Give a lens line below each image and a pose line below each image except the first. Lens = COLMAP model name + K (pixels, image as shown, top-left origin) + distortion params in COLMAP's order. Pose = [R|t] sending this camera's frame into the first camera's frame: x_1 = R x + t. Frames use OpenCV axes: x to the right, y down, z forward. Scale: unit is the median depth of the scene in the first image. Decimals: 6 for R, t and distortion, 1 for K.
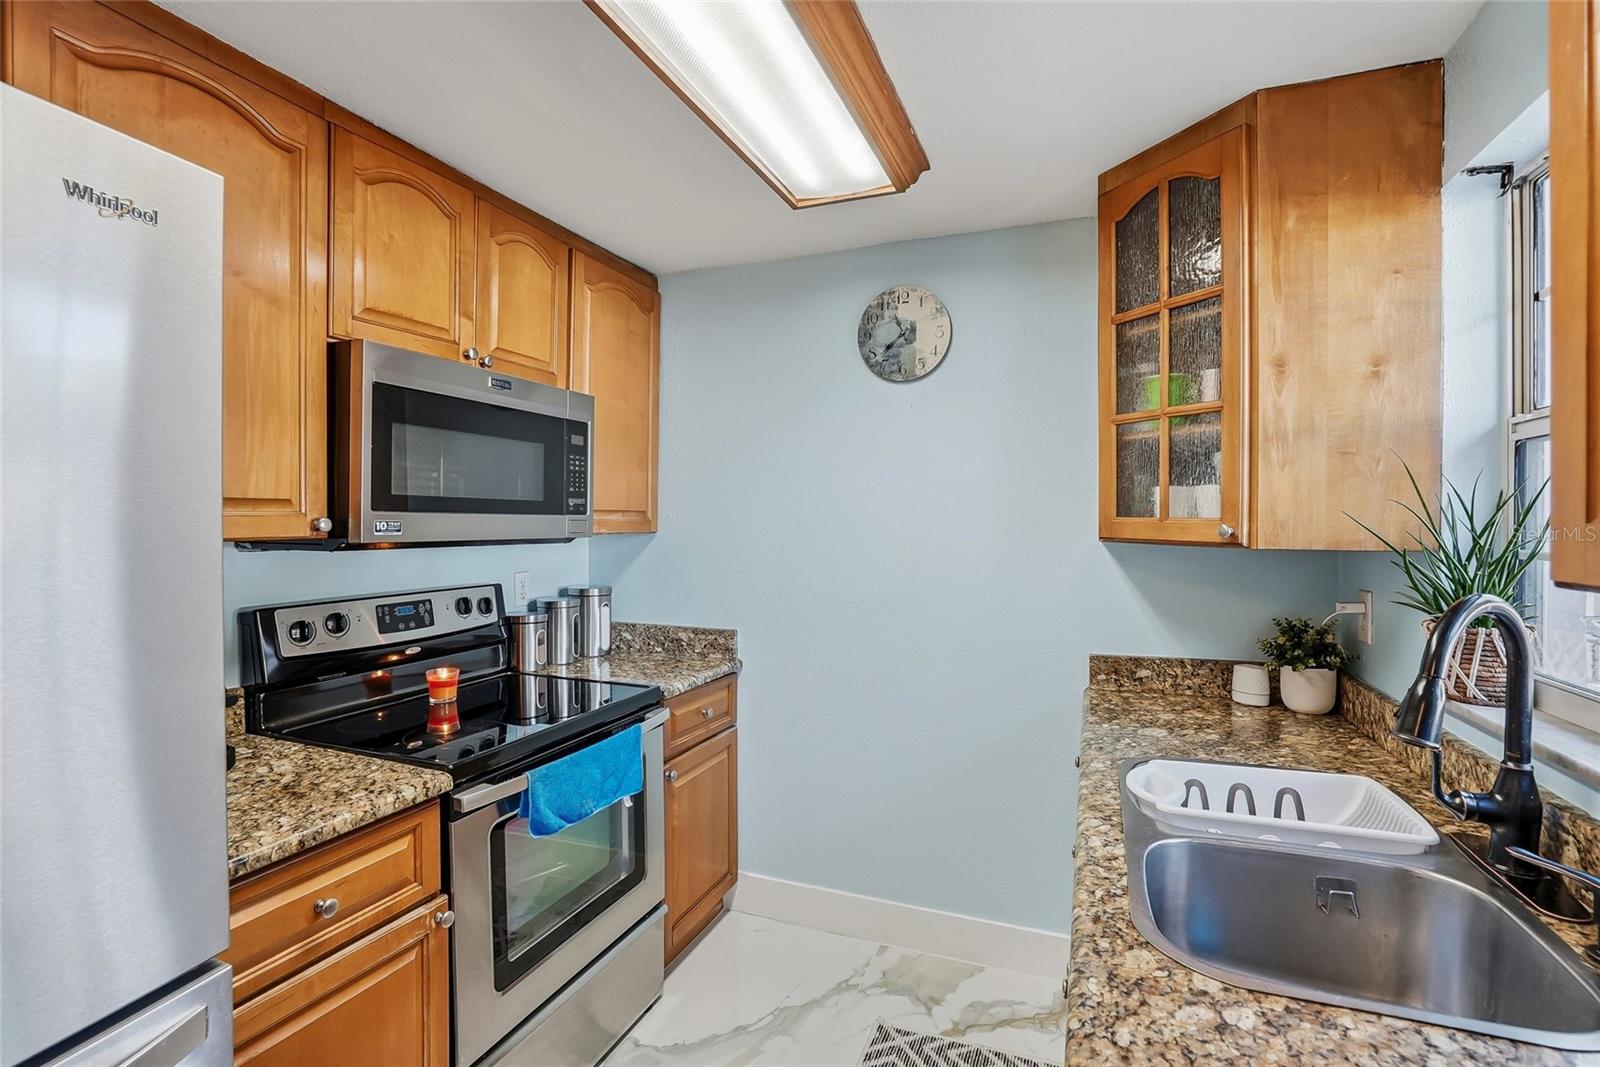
lens RADIAL K [[748.2, 0, 802.2], [0, 748.2, 530.1], [0, 0, 1]] dist [-0.059256, 0.021563]
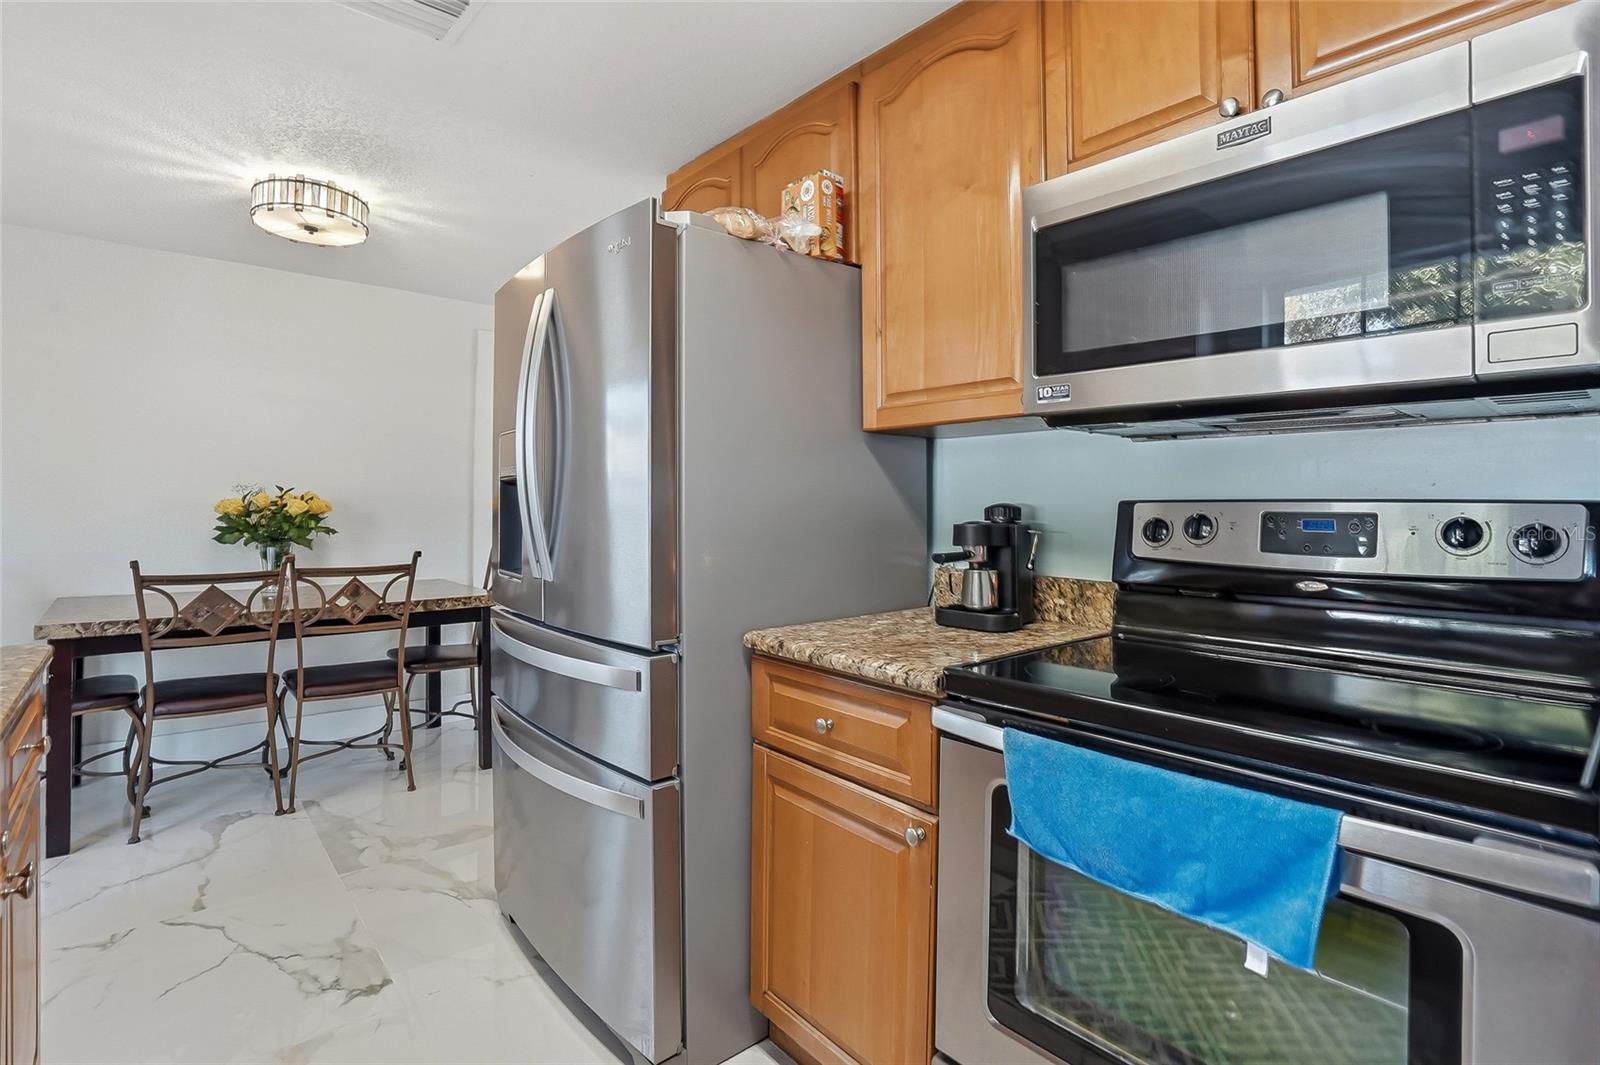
lens RADIAL K [[777.2, 0, 804.9], [0, 777.2, 484.6], [0, 0, 1]] dist [-0.062331, 0.022663]
pose [[-0.464633, -0.027455, -0.885077, 0.279718], [-0.020938, 0.999580, -0.020015, 0.100488], [0.885256, 0.009232, -0.465013, 0.947063]]
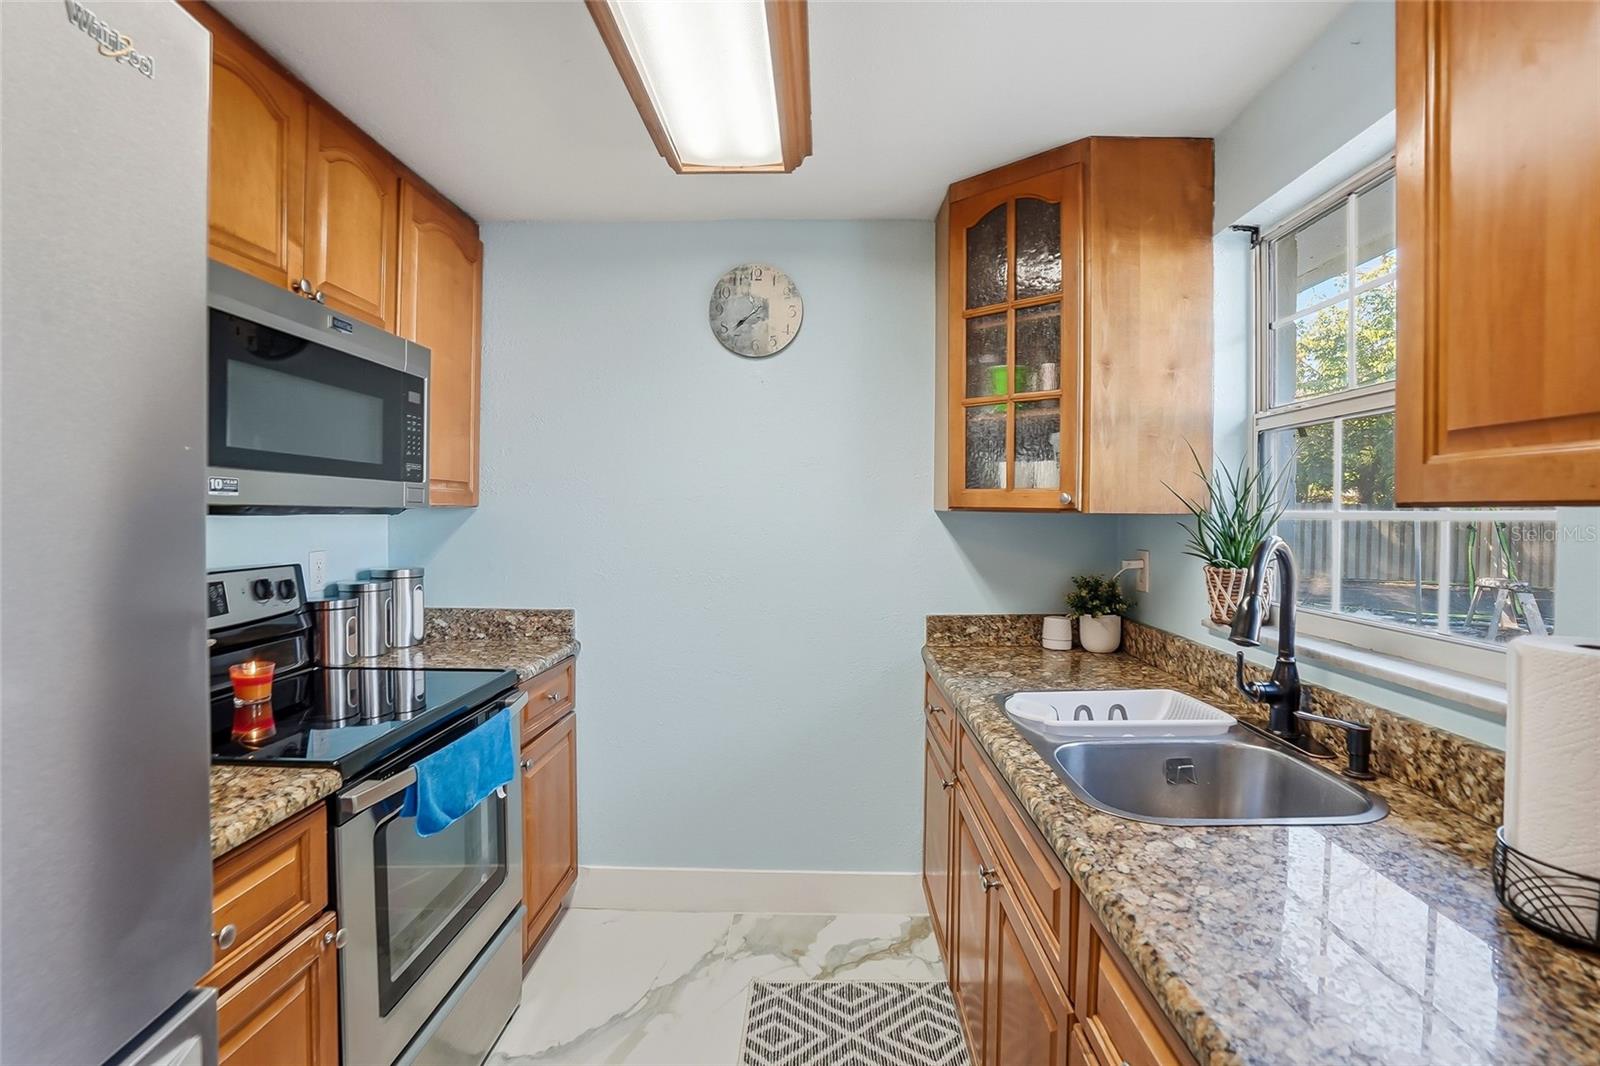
lens RADIAL K [[772.1, 0, 827.1], [0, 772.1, 528.3], [0, 0, 1]] dist [-0.066834, 0.027775]
pose [[0.930980, -0.005350, 0.365031, -0.196371], [0.001737, 0.999946, 0.010225, 0.029353], [-0.365066, -0.008885, 0.930939, -0.020182]]
